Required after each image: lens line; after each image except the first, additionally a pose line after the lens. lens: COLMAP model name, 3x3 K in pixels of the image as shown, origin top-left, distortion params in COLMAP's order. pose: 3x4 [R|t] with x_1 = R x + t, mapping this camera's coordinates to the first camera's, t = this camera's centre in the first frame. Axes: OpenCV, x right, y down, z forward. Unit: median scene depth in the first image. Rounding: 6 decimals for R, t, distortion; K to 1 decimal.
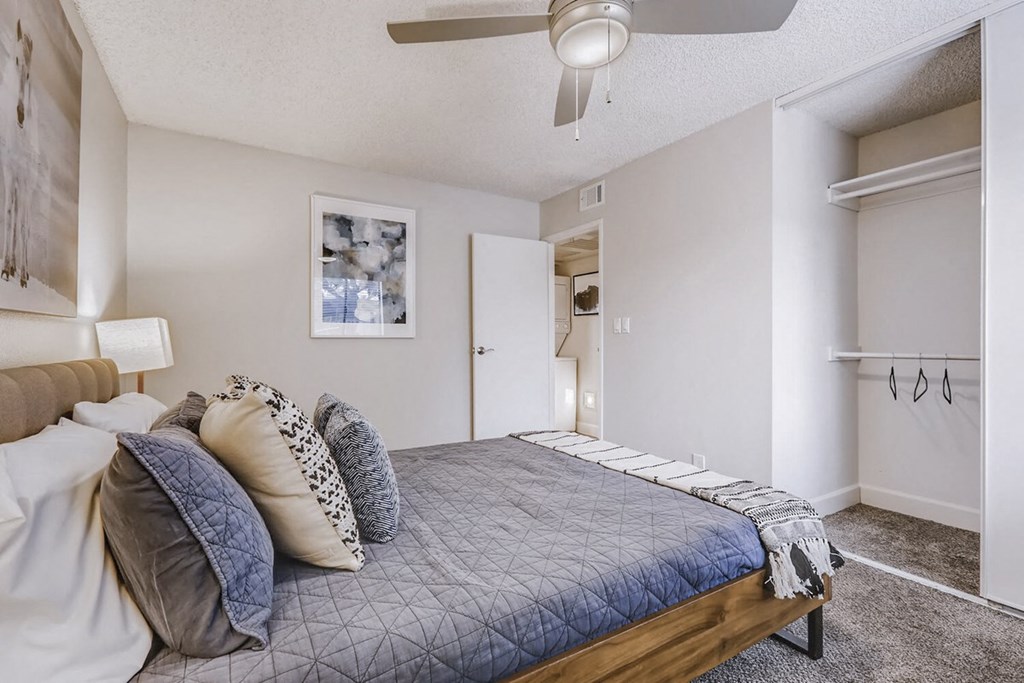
lens RADIAL K [[470.1, 0, 512.5], [0, 470.1, 339.3], [0, 0, 1]] dist [0.001035, 0.000198]
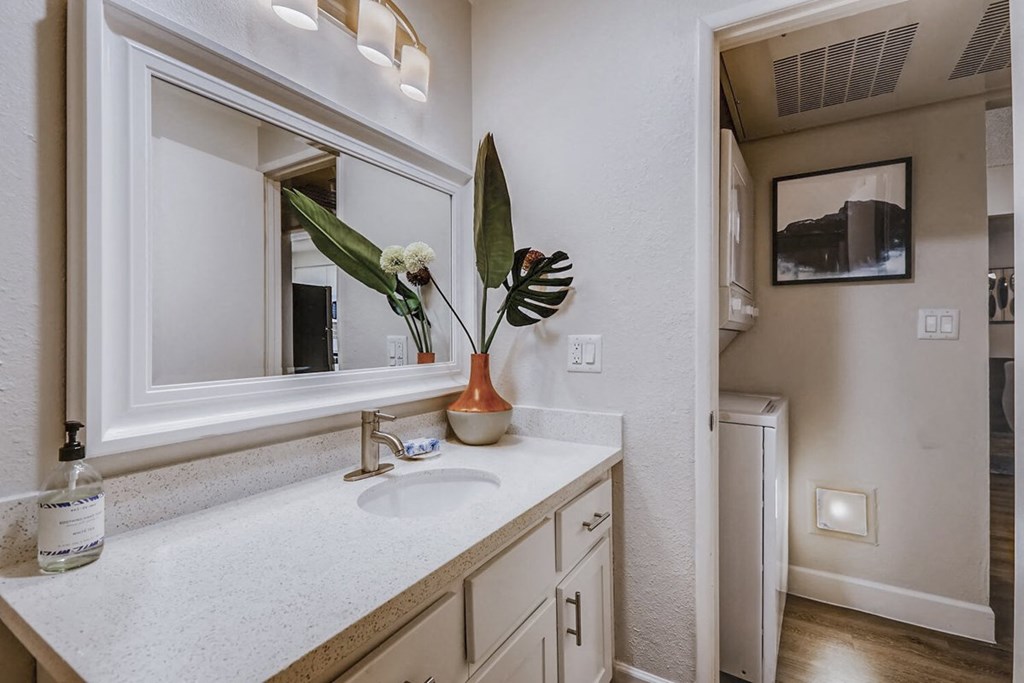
lens RADIAL K [[470.1, 0, 512.0], [0, 470.1, 341.0], [0, 0, 1]] dist [0.001035, 0.000198]
pose [[0.892869, -0.011564, 0.450167, -0.230424], [0.004809, 0.999858, 0.016147, -0.012412], [-0.450290, -0.012253, 0.892798, 0.765981]]
